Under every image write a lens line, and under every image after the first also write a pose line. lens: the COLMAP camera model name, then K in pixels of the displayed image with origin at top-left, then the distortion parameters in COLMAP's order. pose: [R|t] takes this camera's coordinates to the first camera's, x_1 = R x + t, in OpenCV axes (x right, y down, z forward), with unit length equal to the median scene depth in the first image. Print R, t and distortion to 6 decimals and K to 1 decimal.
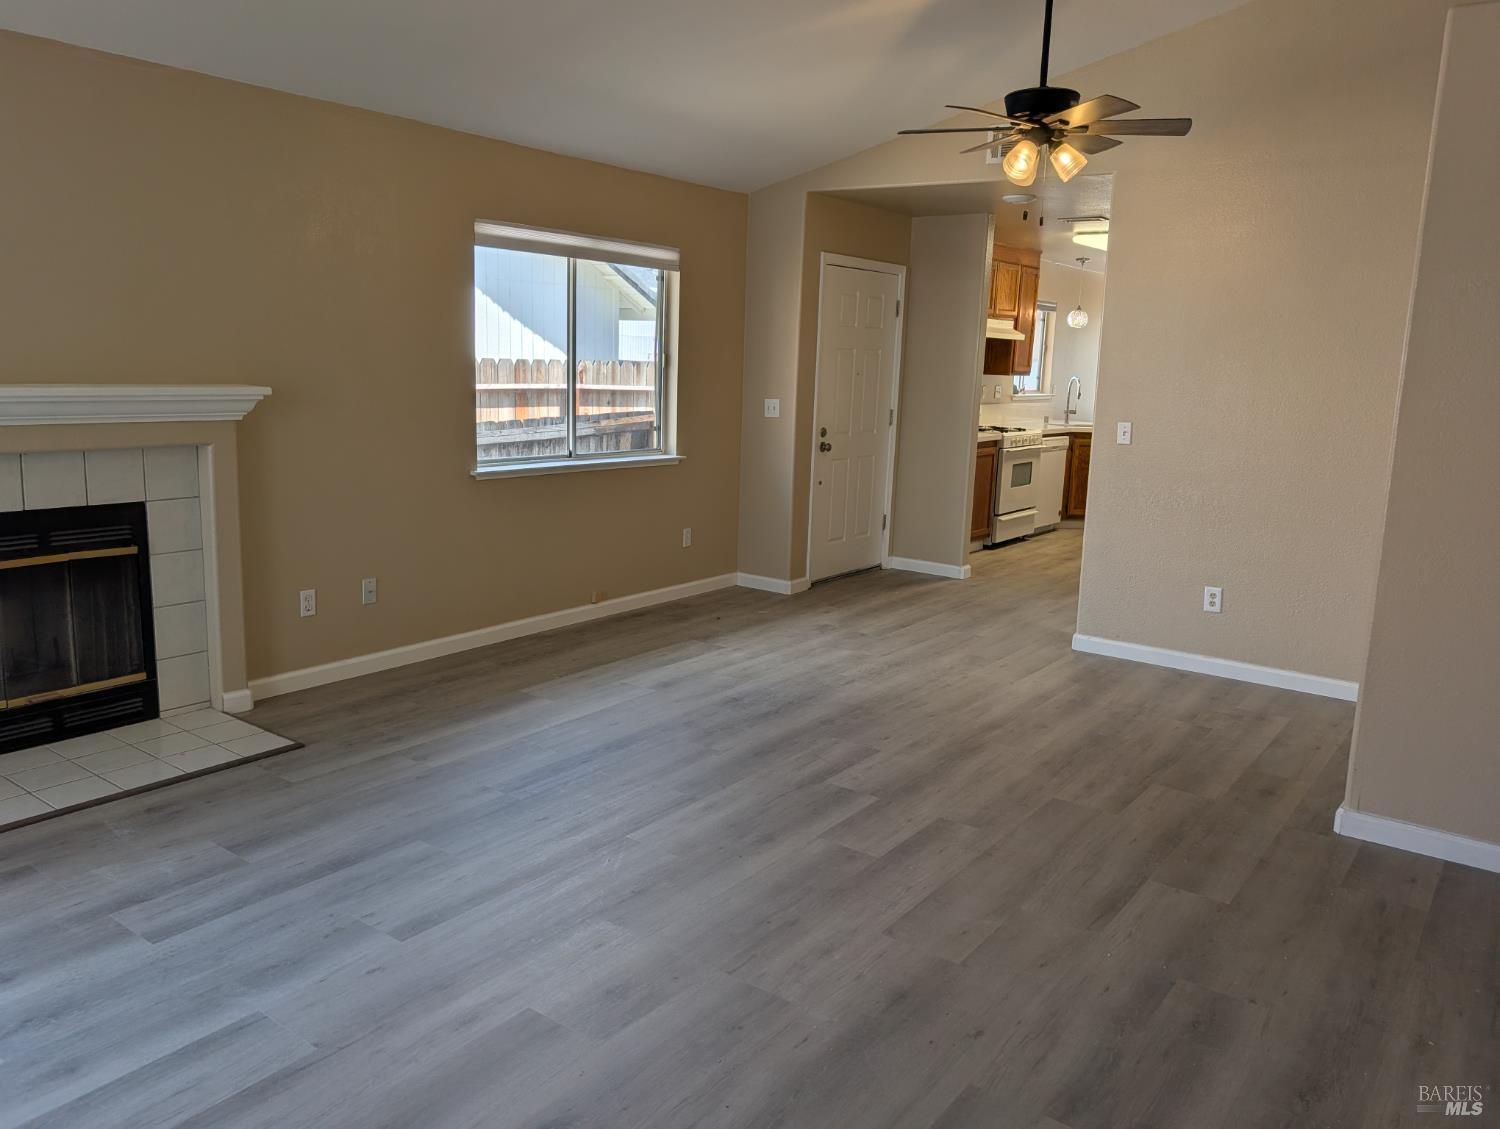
lens RADIAL K [[1134.8, 0, 742.7], [0, 1134.8, 568.1], [0, 0, 1]] dist [0.050163, -0.051089]
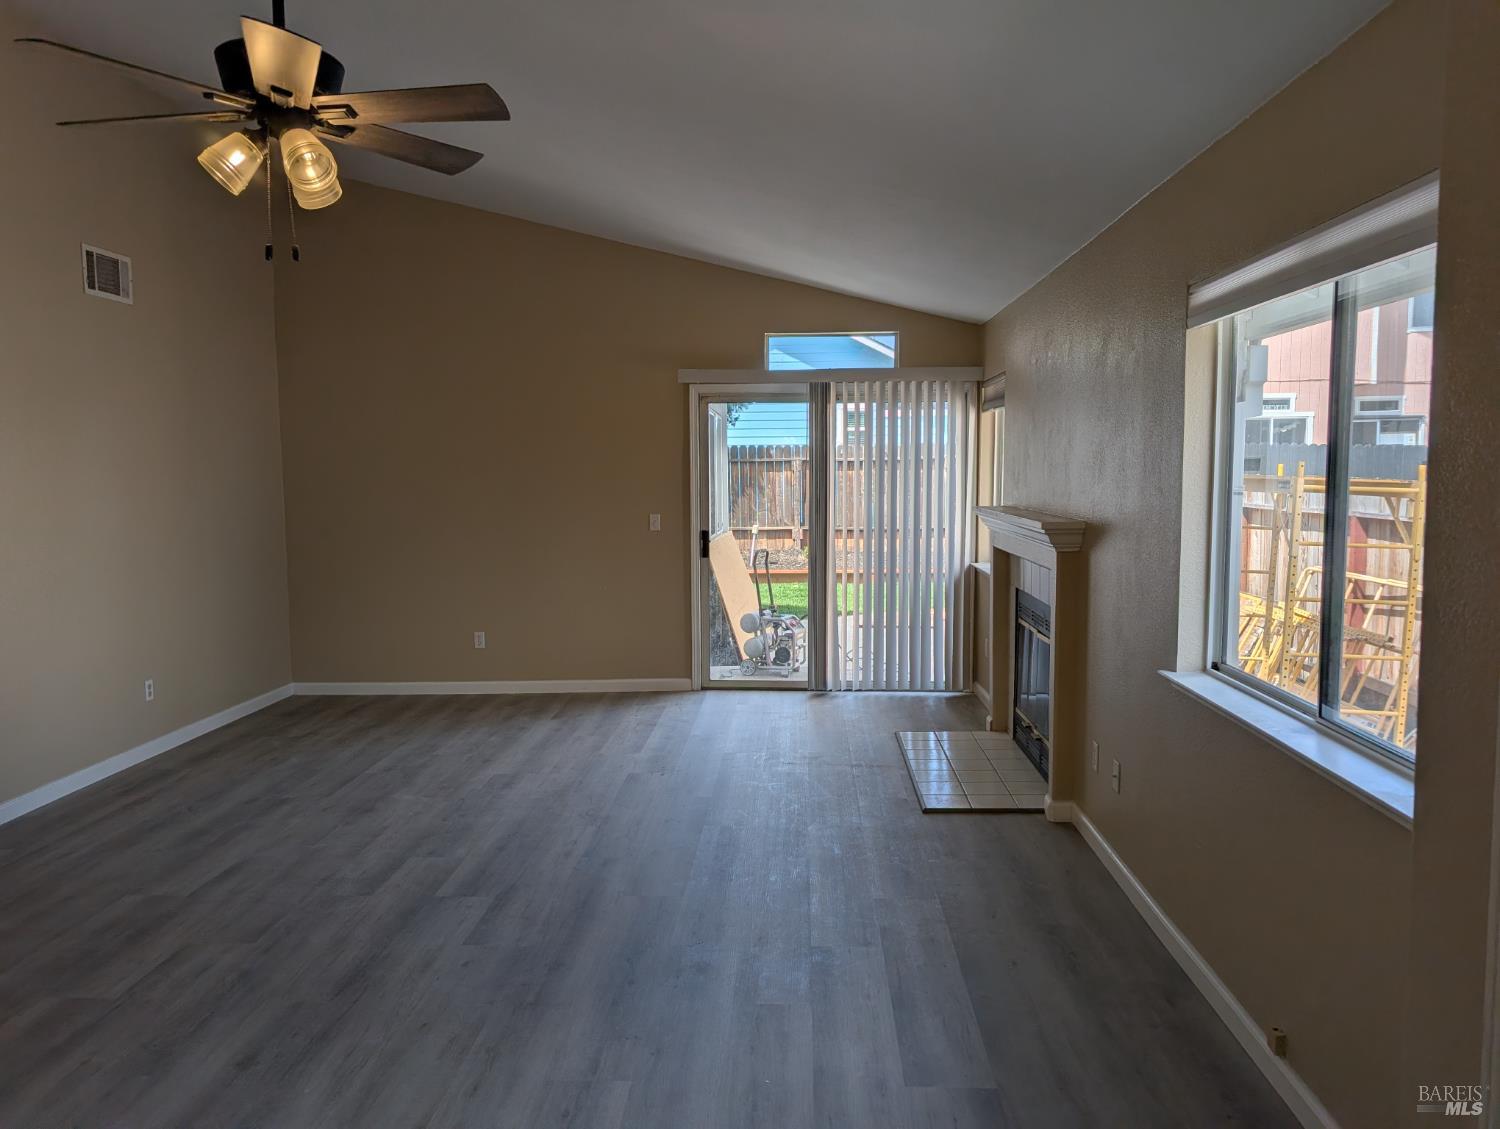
lens RADIAL K [[1134.8, 0, 742.7], [0, 1134.8, 568.1], [0, 0, 1]] dist [0.050163, -0.051089]
pose [[-0.838068, 0.021886, -0.545127, 0.415907], [-0.121841, 0.966450, 0.226117, -0.336047], [0.531787, 0.255920, -0.807284, 1.781515]]
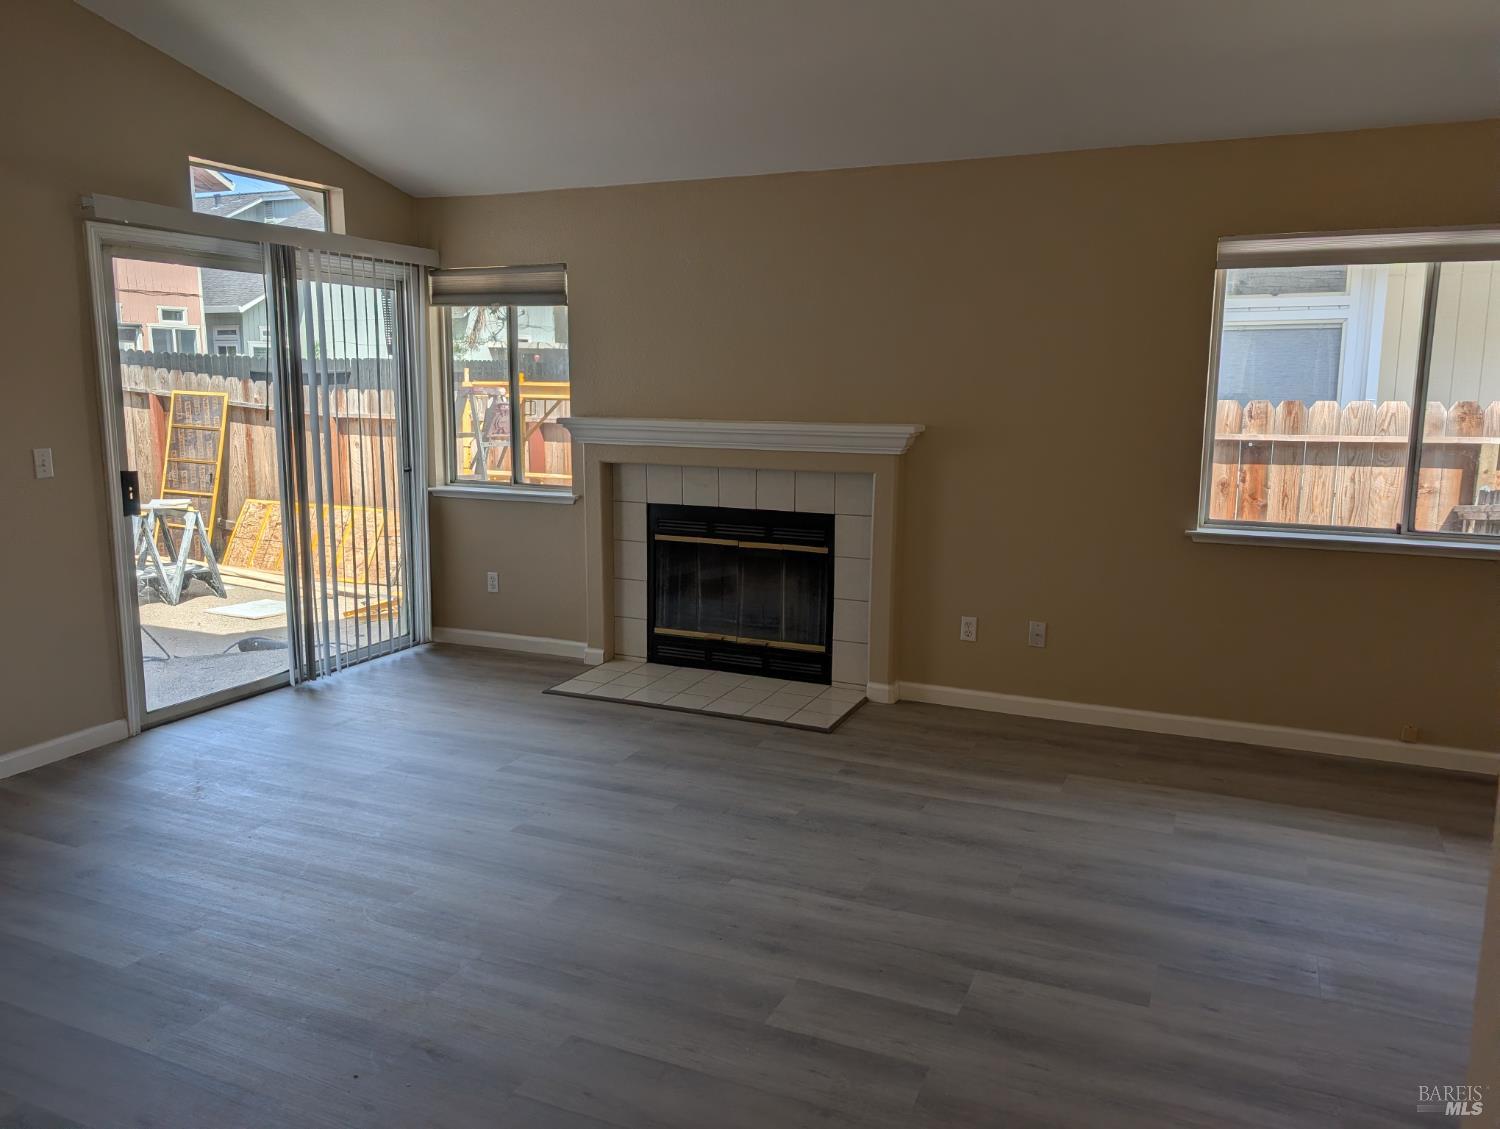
lens RADIAL K [[1134.8, 0, 742.7], [0, 1134.8, 568.1], [0, 0, 1]] dist [0.050163, -0.051089]
pose [[0.207523, 0.136807, -0.968617, 0.683892], [-0.181193, 0.978414, 0.099371, -0.105556], [0.961303, 0.154885, 0.227832, 0.619311]]
